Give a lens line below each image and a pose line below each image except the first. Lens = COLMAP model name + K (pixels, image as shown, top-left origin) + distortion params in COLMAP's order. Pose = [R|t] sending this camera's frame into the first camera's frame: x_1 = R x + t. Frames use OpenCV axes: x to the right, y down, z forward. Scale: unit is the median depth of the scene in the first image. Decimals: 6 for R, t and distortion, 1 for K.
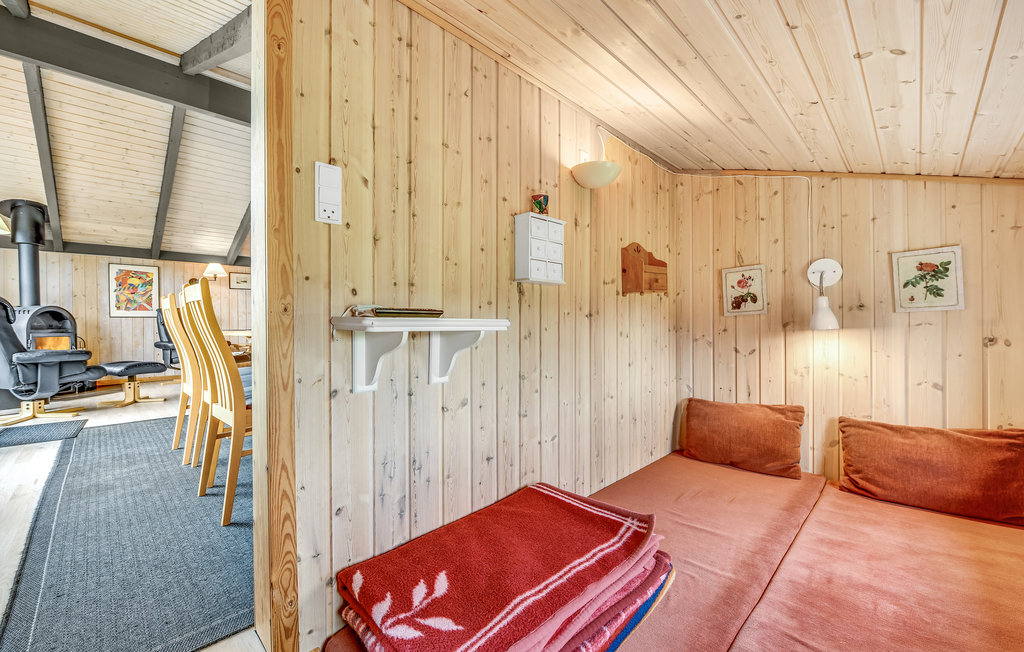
lens RADIAL K [[409.6, 0, 510.4], [0, 409.6, 323.9], [0, 0, 1]] dist [-0.003902, -0.001064]
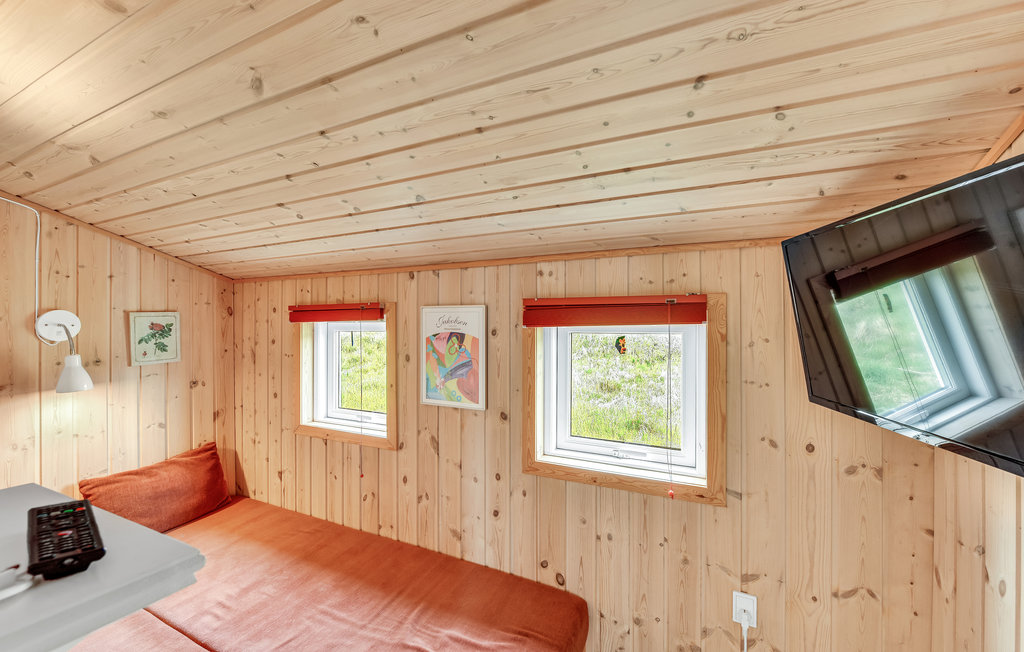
lens RADIAL K [[409.6, 0, 507.0], [0, 409.6, 319.9], [0, 0, 1]] dist [-0.003902, -0.001064]
pose [[-0.310712, 0.020205, 0.950289, -0.139878], [0.006755, 0.999796, -0.019049, -0.042142], [-0.950480, 0.000500, -0.310785, 0.128178]]
